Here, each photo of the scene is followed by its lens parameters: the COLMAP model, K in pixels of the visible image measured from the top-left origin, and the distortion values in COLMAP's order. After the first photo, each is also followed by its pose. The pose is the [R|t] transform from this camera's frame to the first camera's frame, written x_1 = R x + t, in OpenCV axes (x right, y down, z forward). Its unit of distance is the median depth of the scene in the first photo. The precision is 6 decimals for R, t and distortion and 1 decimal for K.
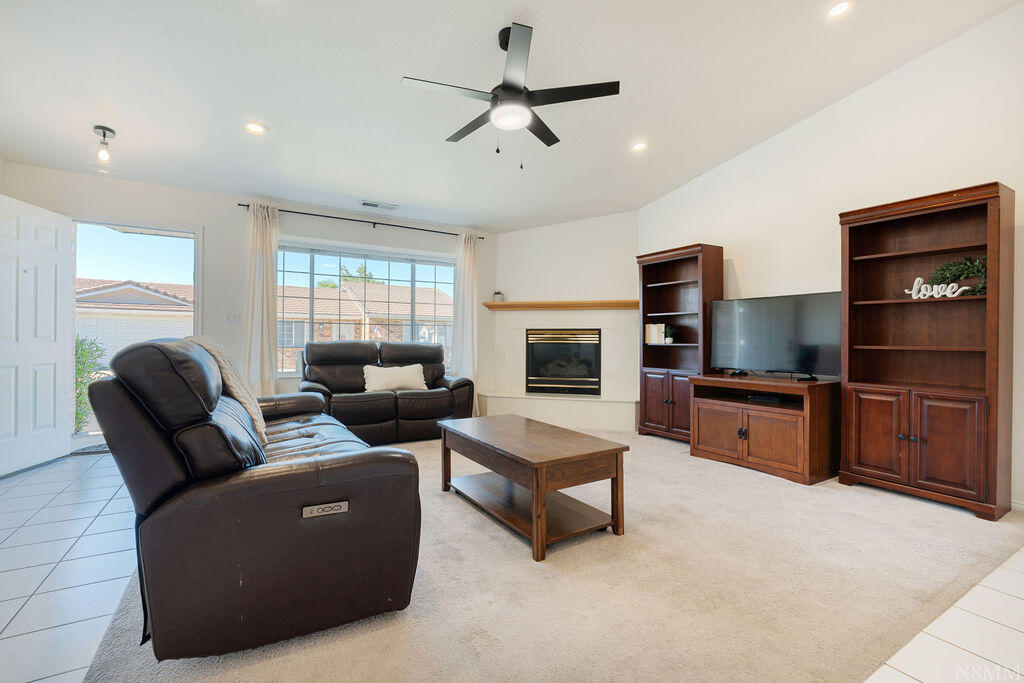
lens RADIAL K [[463.5, 0, 512.0], [0, 463.5, 341.5], [0, 0, 1]] dist [0.000276, -0.000079]
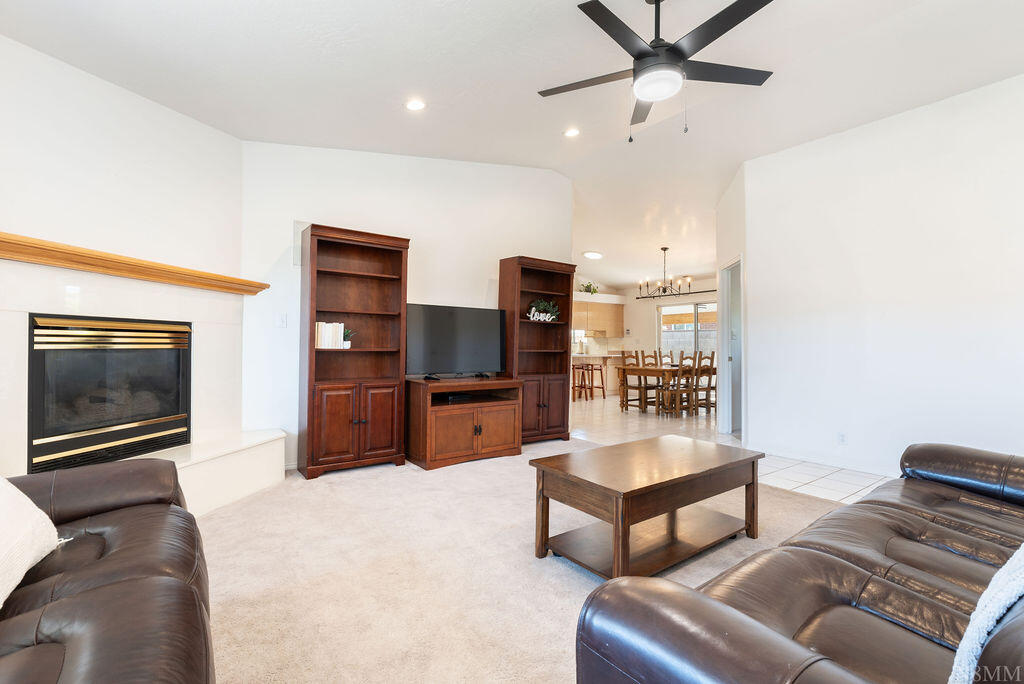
lens RADIAL K [[462.9, 0, 528.3], [0, 462.9, 340.8], [0, 0, 1]] dist [-0.000604, -0.000097]
pose [[-0.119608, 0.003324, 0.992816, -0.455840], [-0.010158, 0.999938, -0.004572, -0.008027], [-0.992769, -0.010632, -0.119567, 0.750023]]
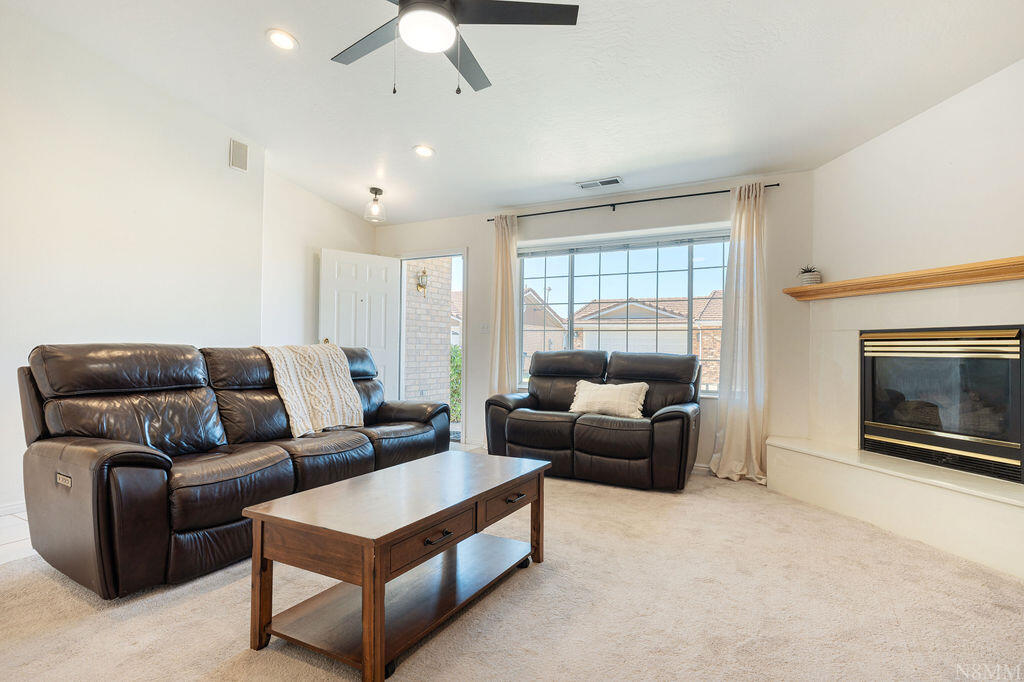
lens RADIAL K [[531.1, 0, 512.0], [0, 531.1, 341.0], [0, 0, 1]] dist [-0.002728, -0.000172]
pose [[0.489416, -0.011977, -0.871968, 0.430267], [-0.010756, 0.999747, -0.019769, 0.001789], [0.871984, 0.019054, 0.489164, 0.407904]]
